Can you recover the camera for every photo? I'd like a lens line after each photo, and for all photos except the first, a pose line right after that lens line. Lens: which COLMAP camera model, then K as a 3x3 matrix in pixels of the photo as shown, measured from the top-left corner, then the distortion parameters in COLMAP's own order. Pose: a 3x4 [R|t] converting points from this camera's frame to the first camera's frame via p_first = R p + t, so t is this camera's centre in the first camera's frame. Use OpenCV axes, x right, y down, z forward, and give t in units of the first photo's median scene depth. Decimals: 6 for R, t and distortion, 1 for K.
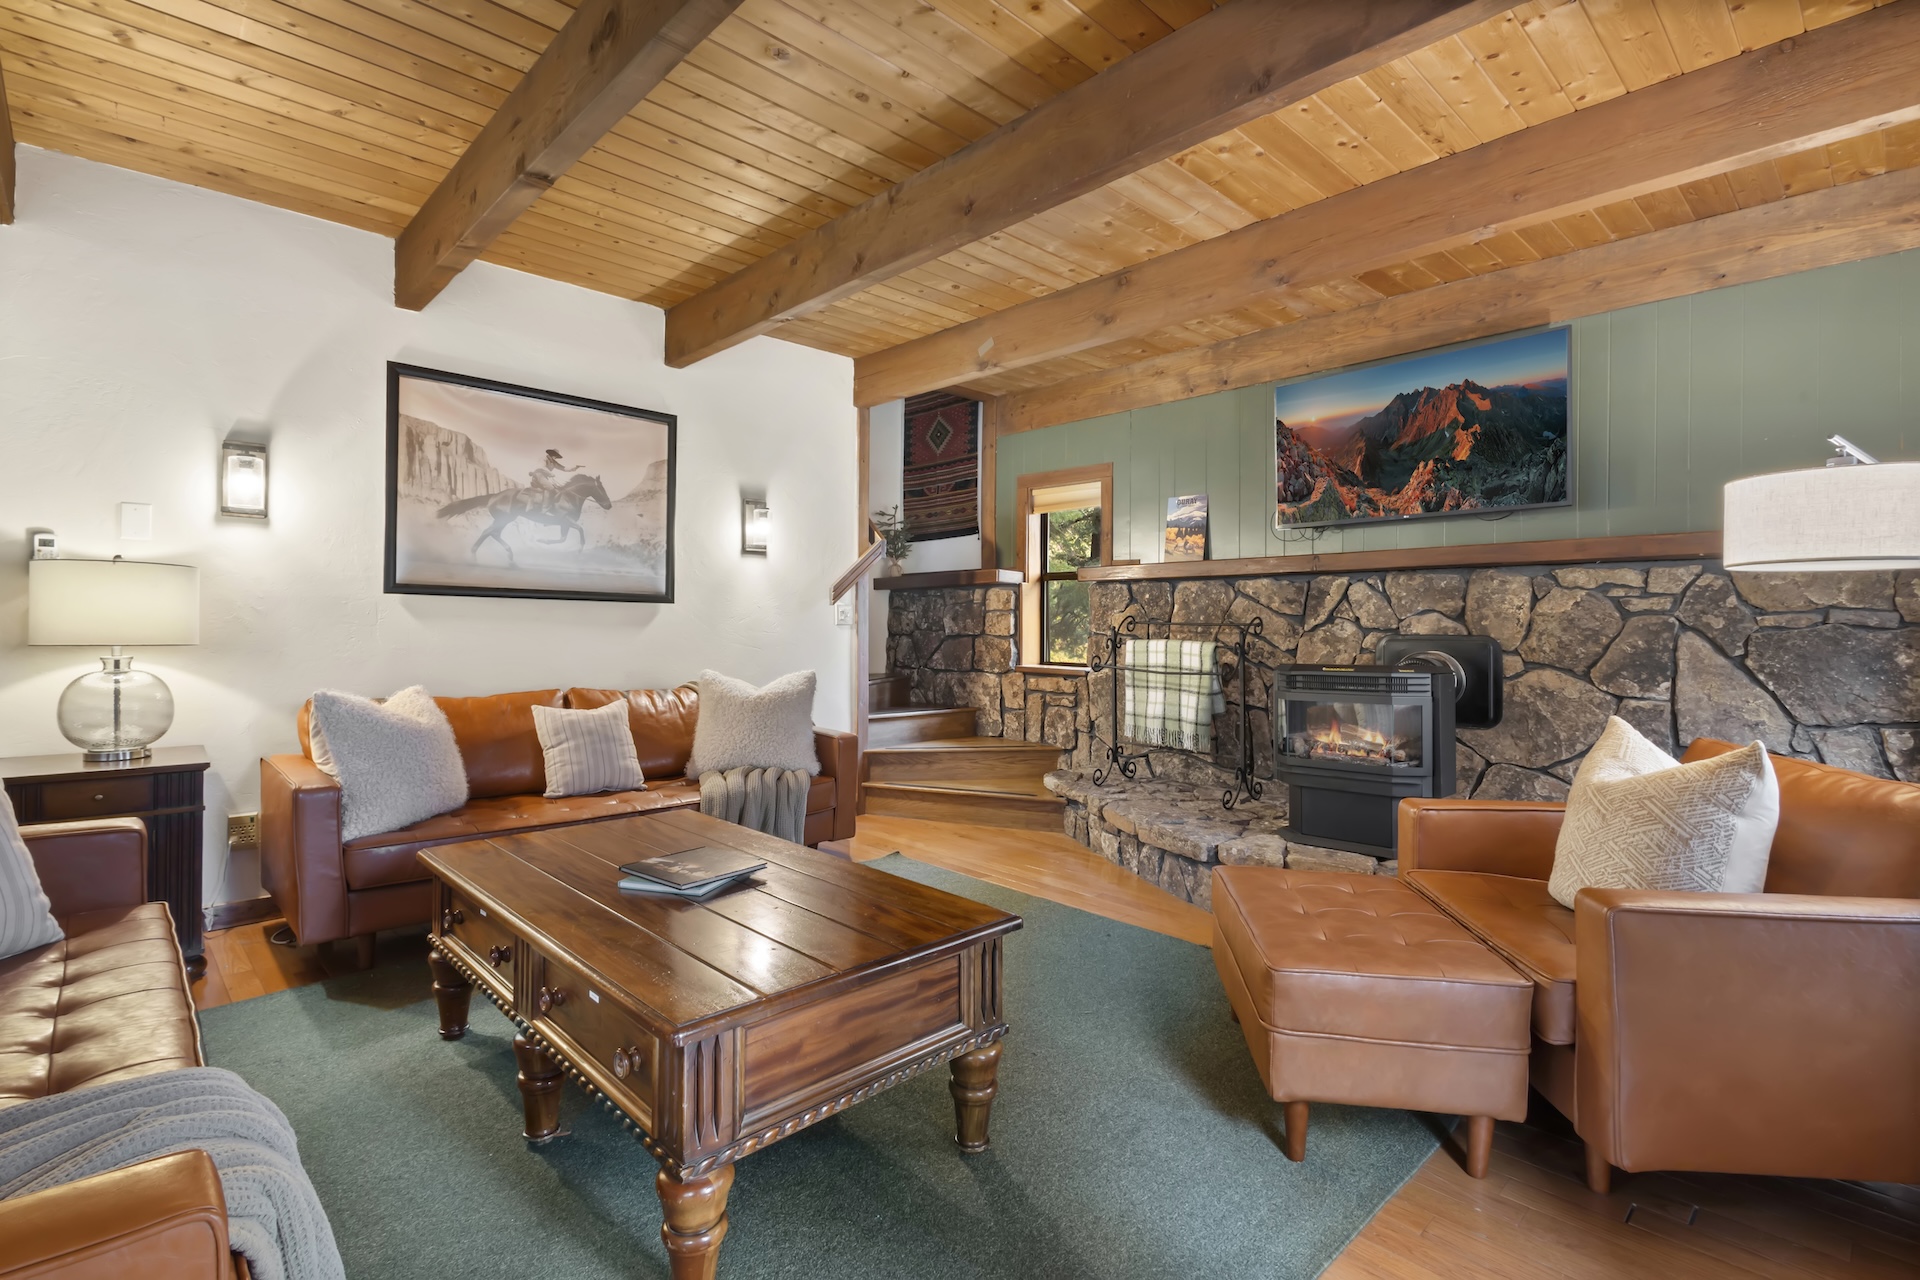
lens RADIAL K [[896.0, 0, 954.8], [0, 896.0, 627.0], [0, 0, 1]] dist [0.007956, -0.000353]
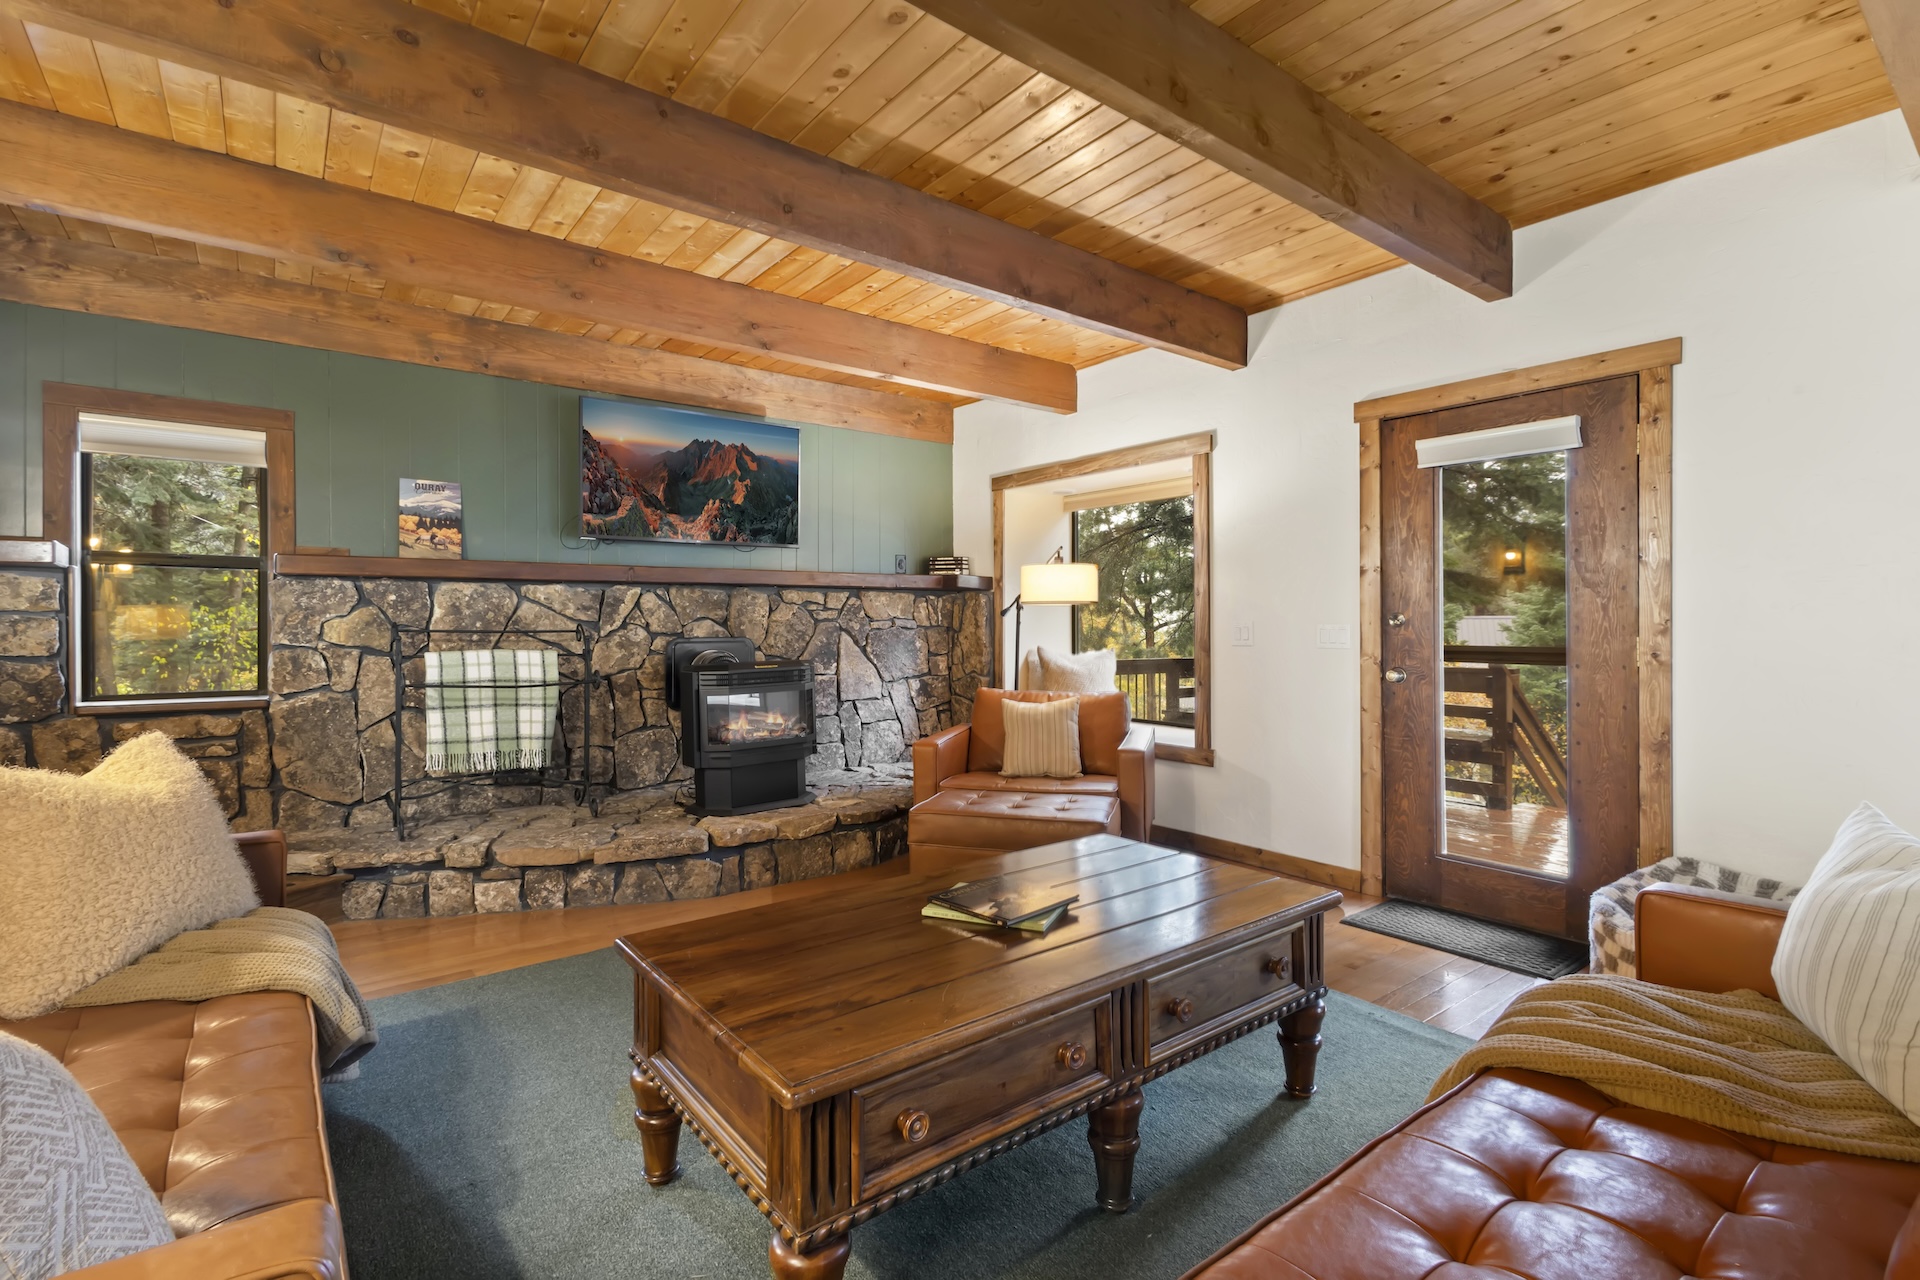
lens RADIAL K [[896.0, 0, 954.8], [0, 896.0, 627.0], [0, 0, 1]] dist [0.007956, -0.000353]
pose [[0.108291, -0.012271, 0.994044, -0.641570], [0.005747, 0.999915, 0.011718, -0.017511], [-0.994103, 0.004444, 0.108352, 0.493666]]
